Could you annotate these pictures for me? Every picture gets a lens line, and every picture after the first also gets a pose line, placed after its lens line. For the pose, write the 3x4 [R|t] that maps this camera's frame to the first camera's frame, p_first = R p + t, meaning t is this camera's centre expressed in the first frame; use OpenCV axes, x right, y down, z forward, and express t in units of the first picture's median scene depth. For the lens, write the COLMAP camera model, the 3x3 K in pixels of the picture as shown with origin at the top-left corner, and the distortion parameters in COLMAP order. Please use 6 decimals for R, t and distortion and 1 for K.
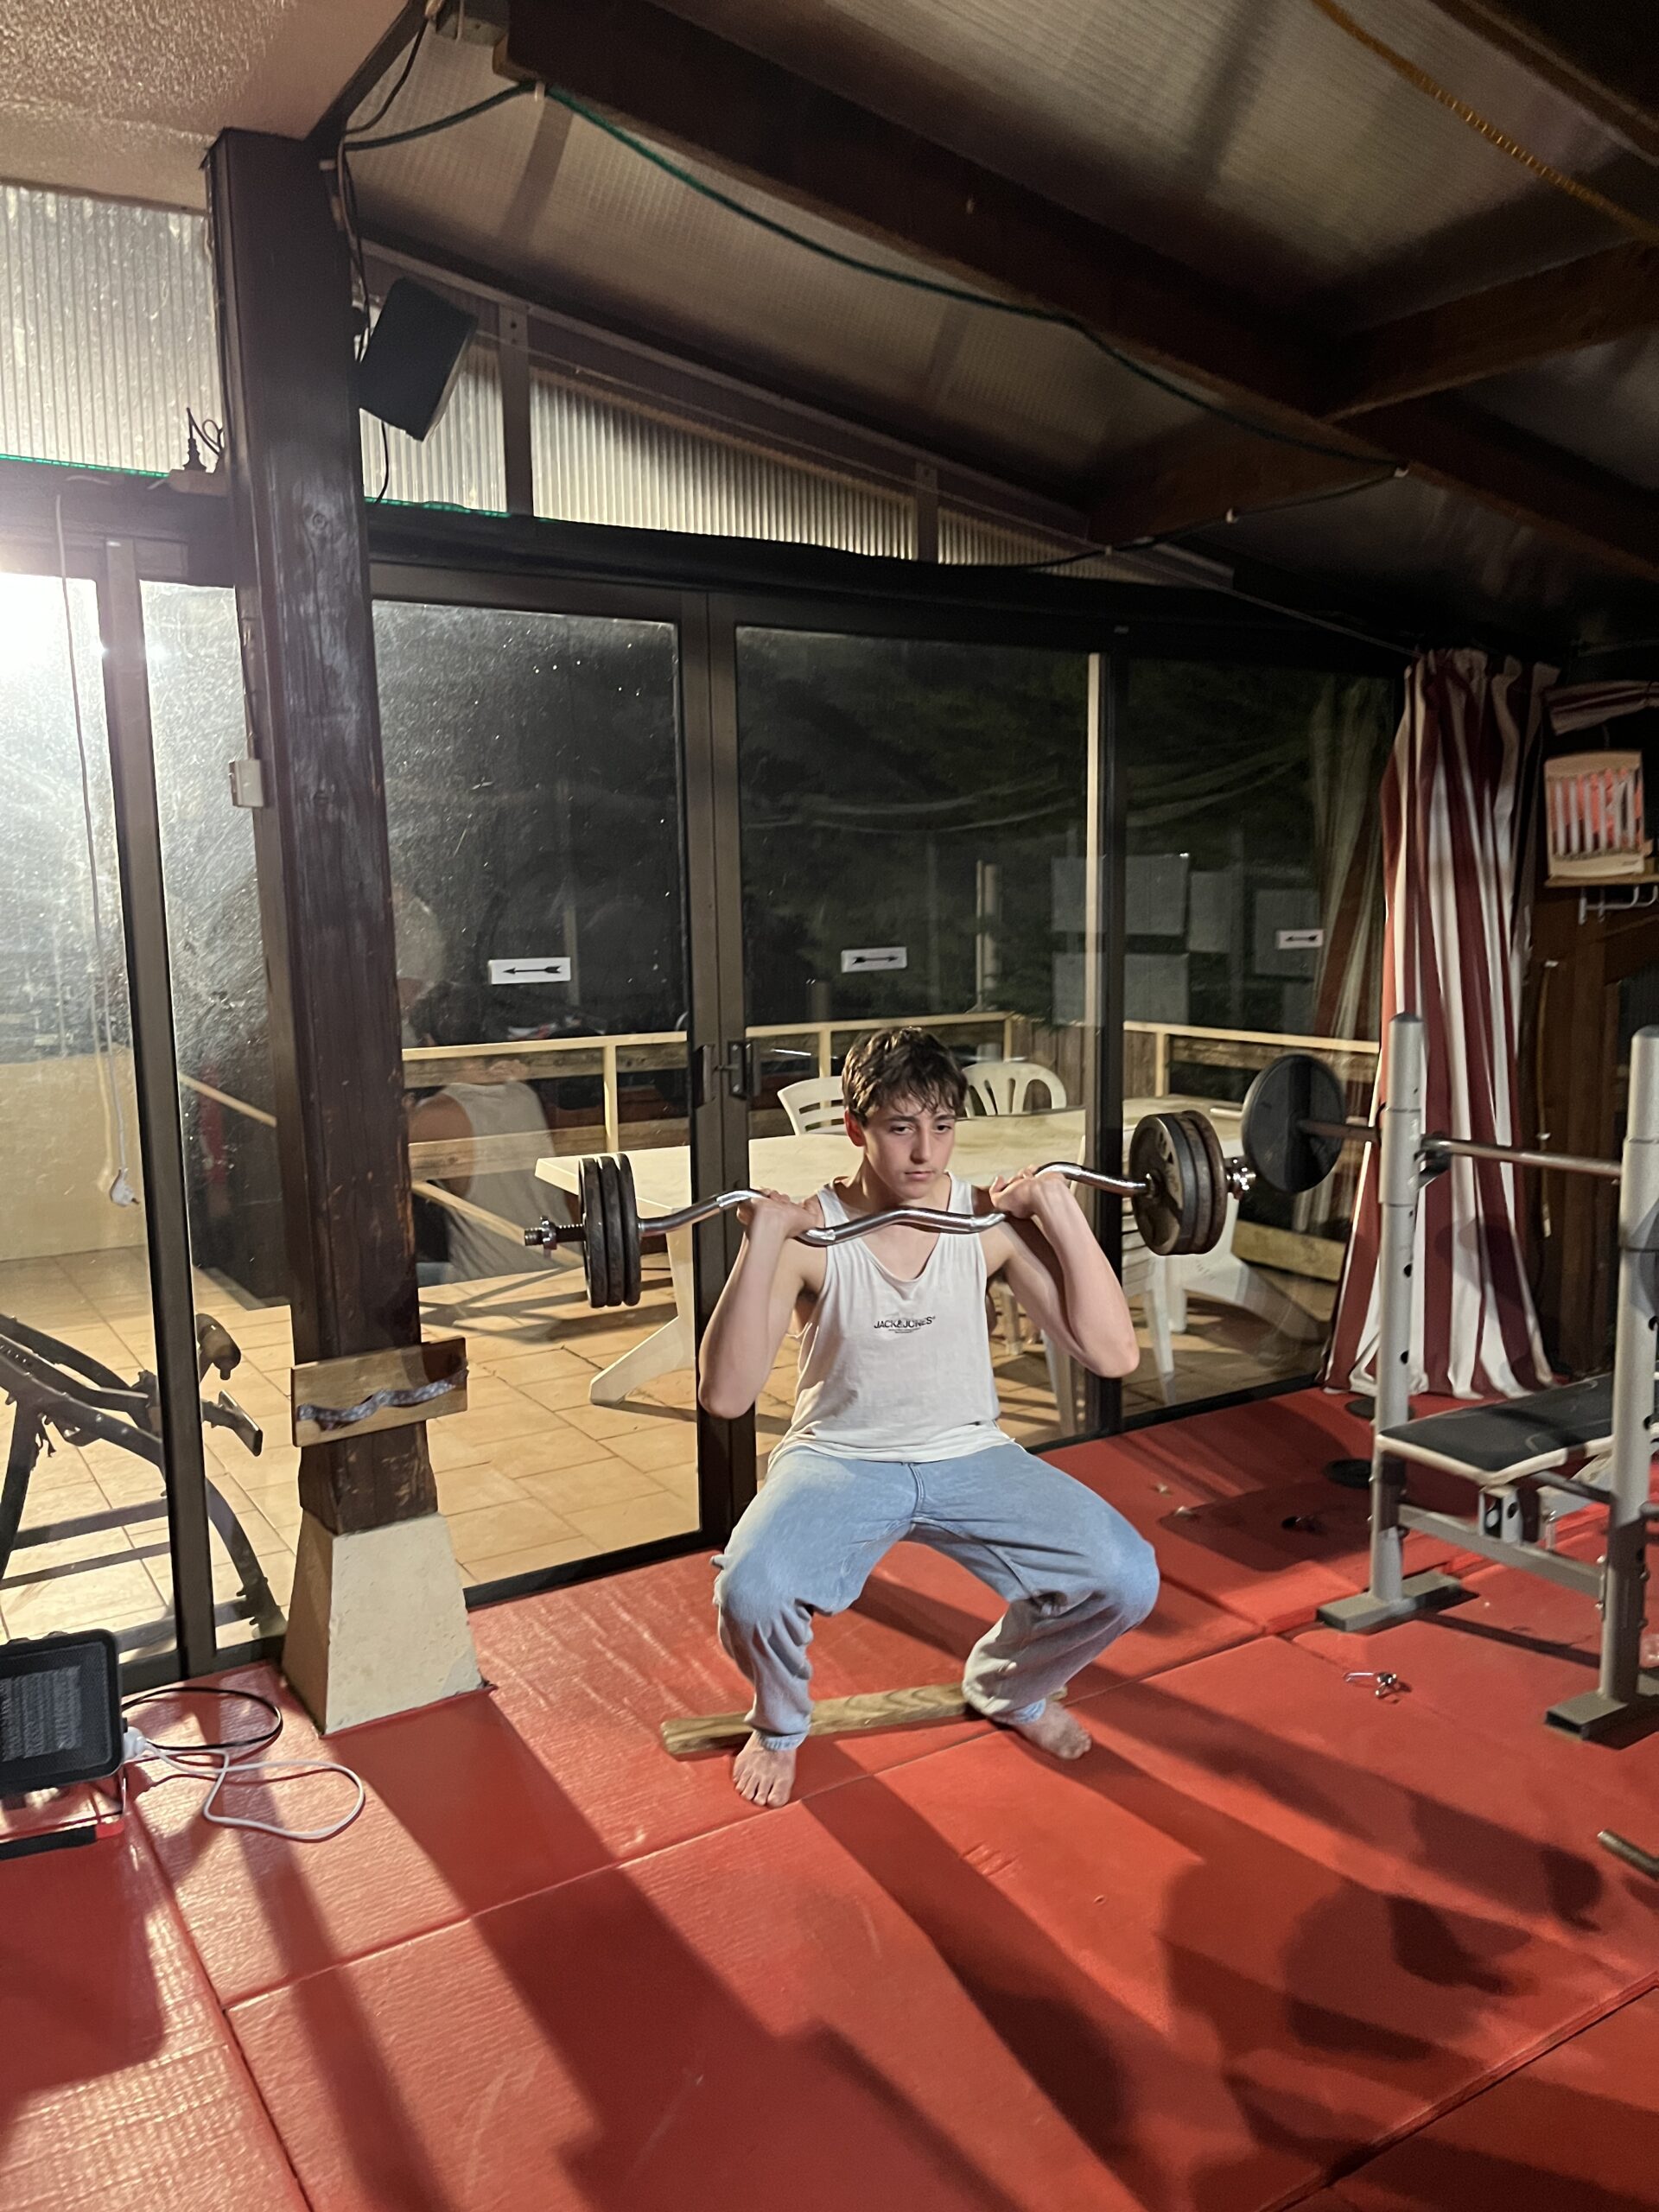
lens RADIAL K [[1677.6, 0, 815.1], [0, 1677.6, 1107.6], [0, 0, 1]] dist [0.052980, -0.073145]
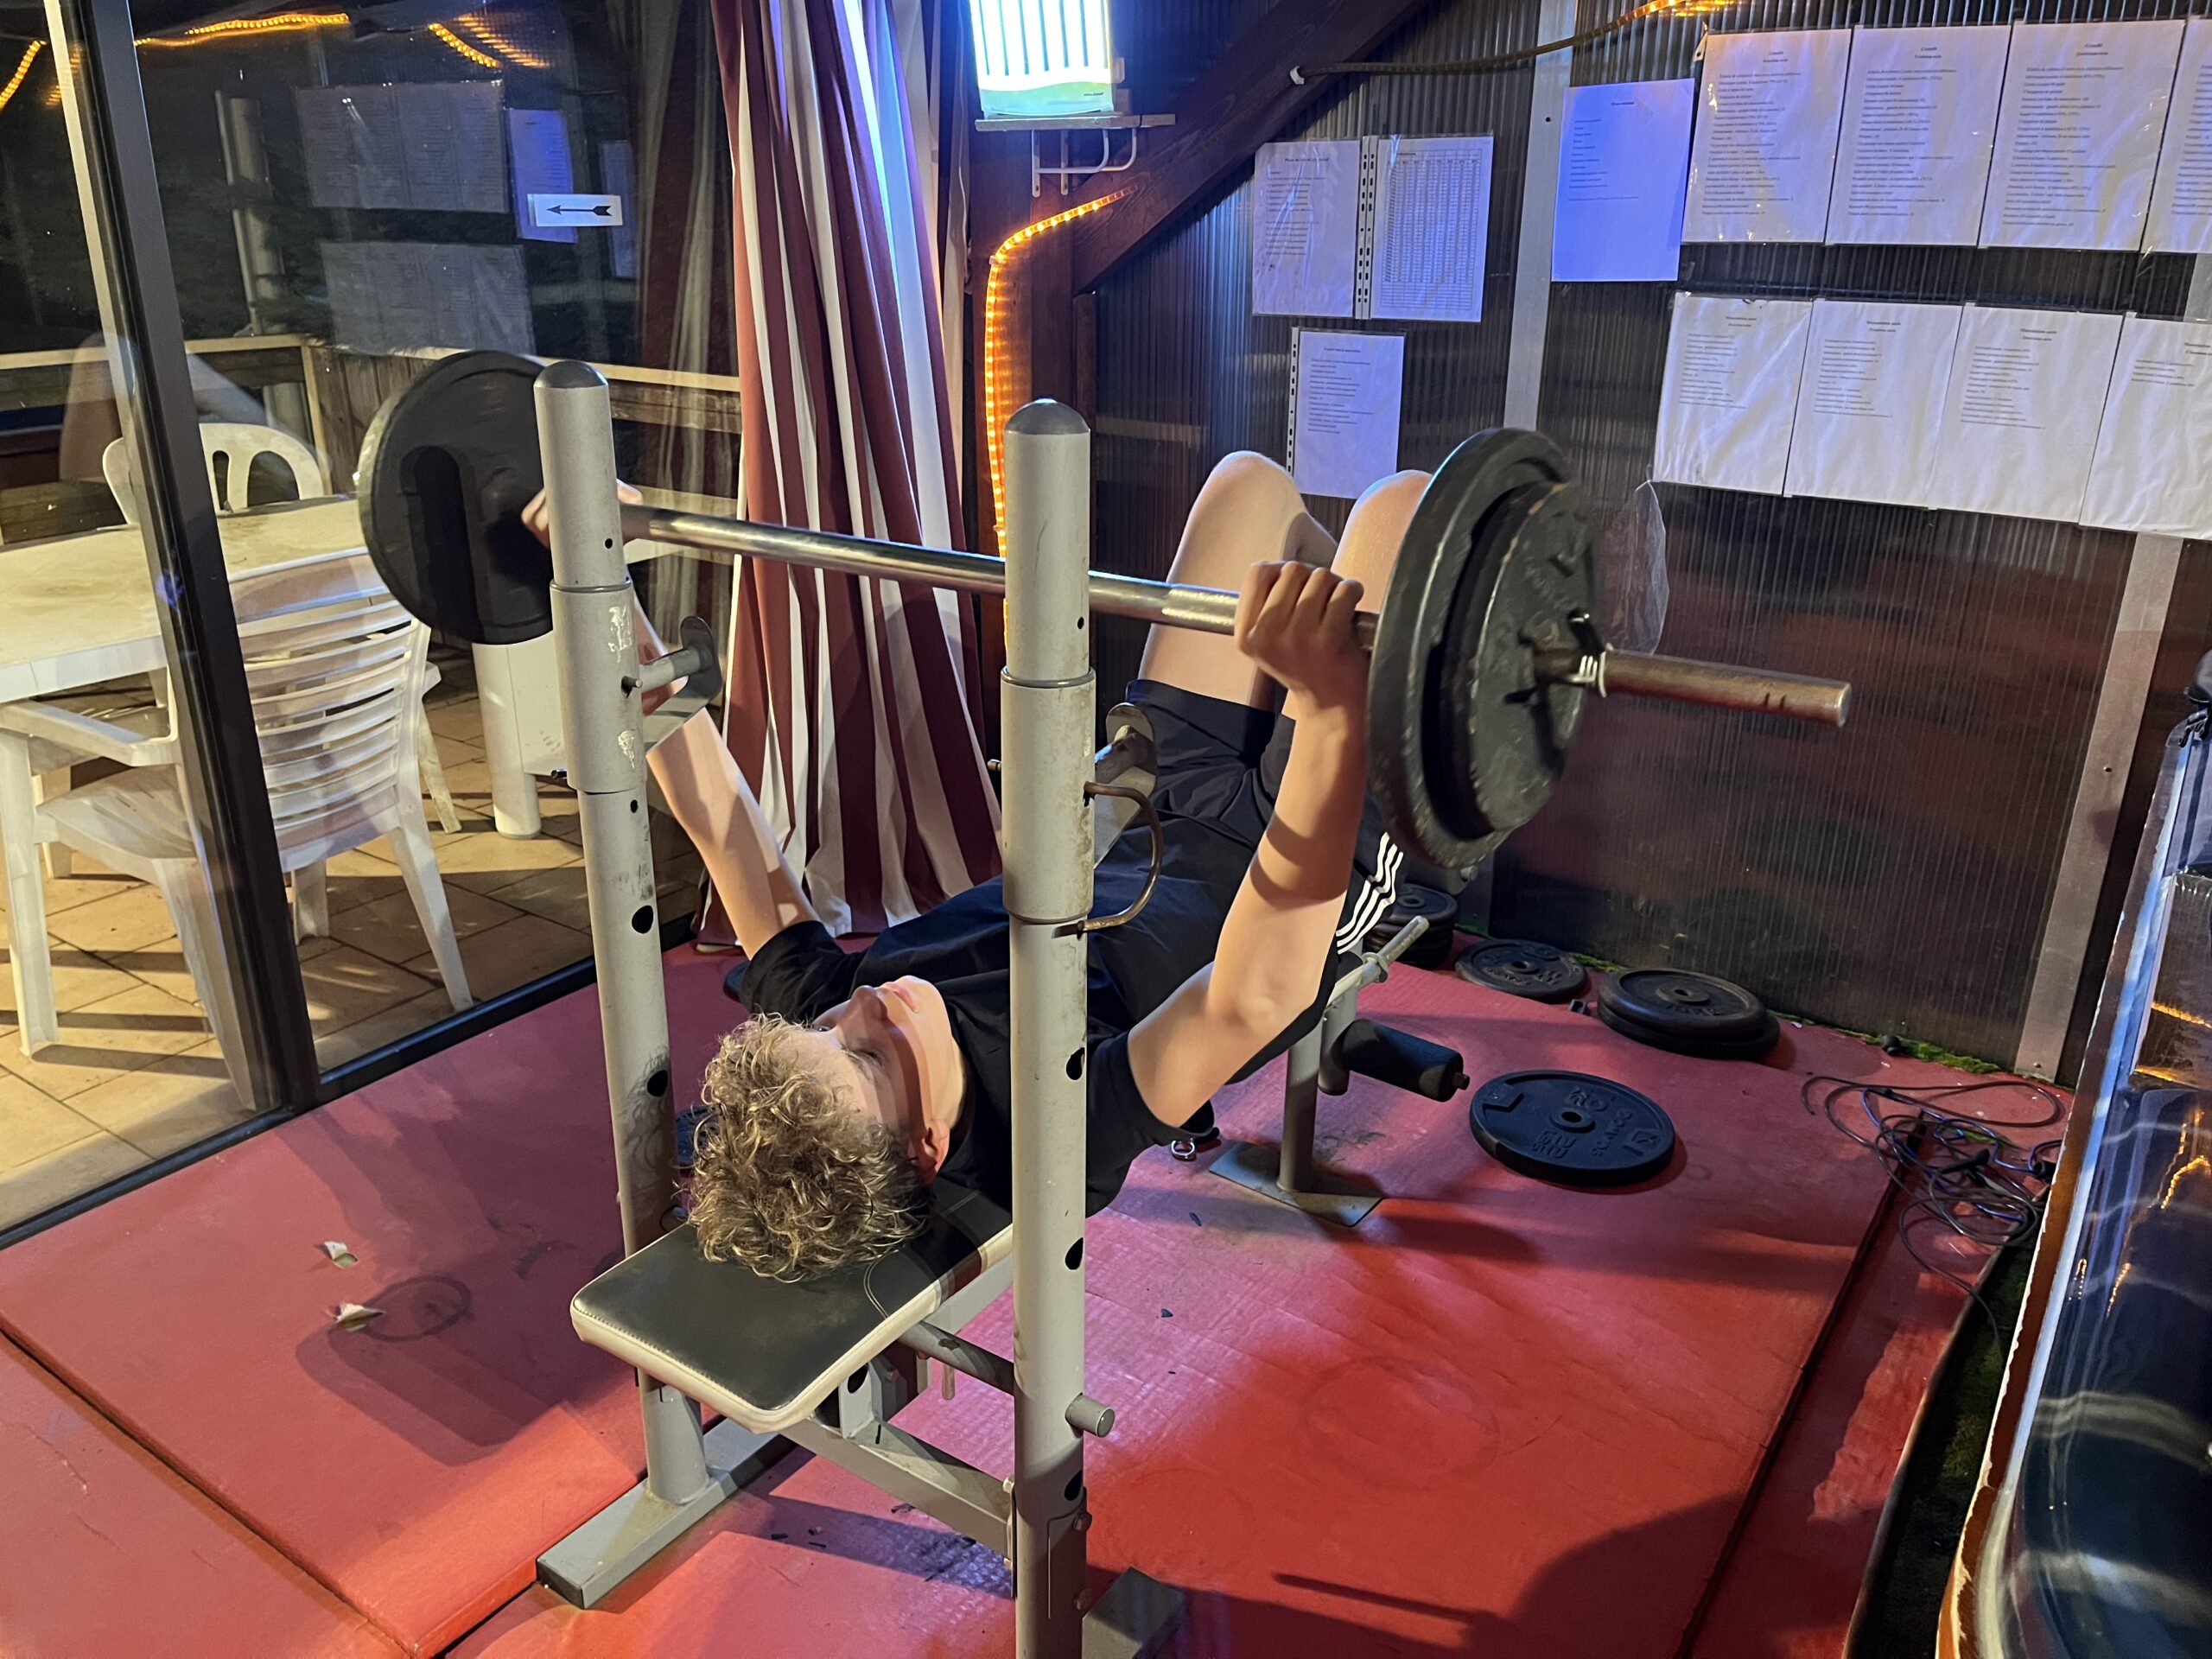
lens RADIAL K [[1677.6, 0, 1104.1], [0, 1677.6, 837.7], [0, 0, 1]] dist [0.052980, -0.073145]
pose [[0.916987, -0.130755, 0.376880, 0.240479], [0.038162, 0.969176, 0.243395, -0.027307], [-0.397088, -0.208807, 0.893712, 0.430496]]
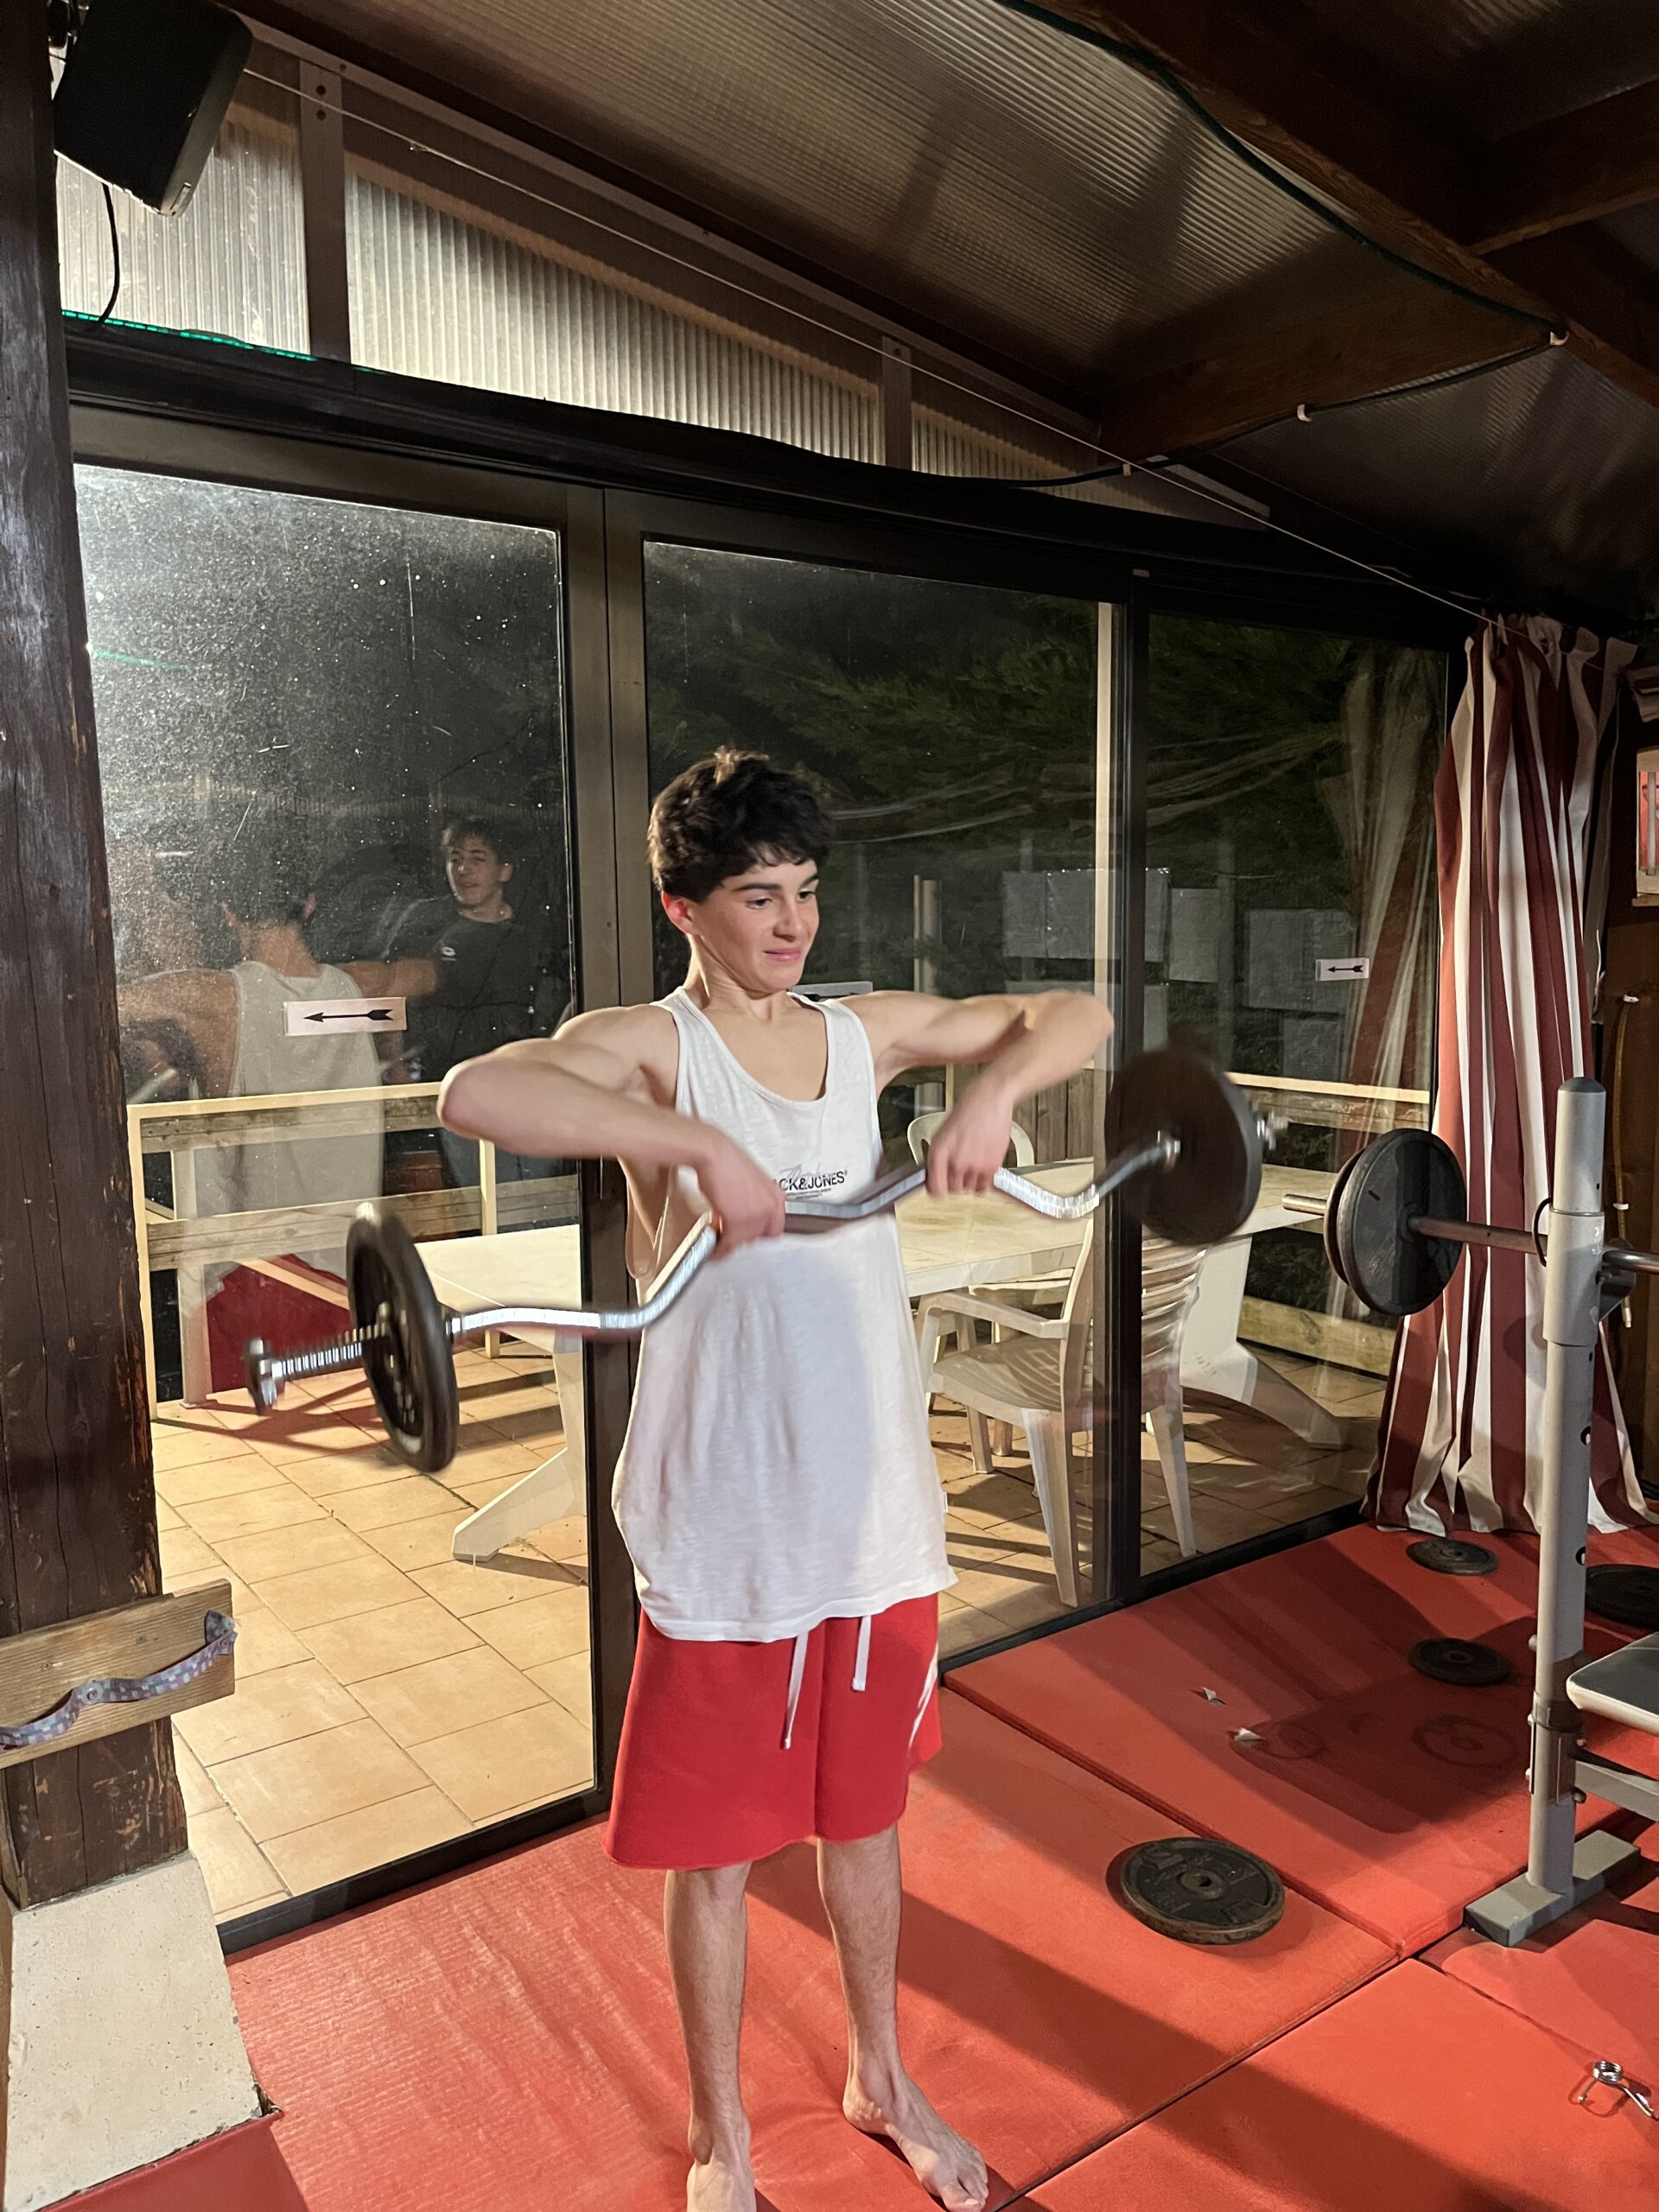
lens RADIAL K [[1677.6, 0, 847.9], [0, 1677.6, 1092.8], [0, 0, 1]] dist [0.052980, -0.073145]
pose [[0.996809, -0.003407, 0.079747, -0.015956], [0.004996, 0.999793, -0.019745, -0.029844], [-0.079663, 0.020081, 0.996620, 0.246610]]
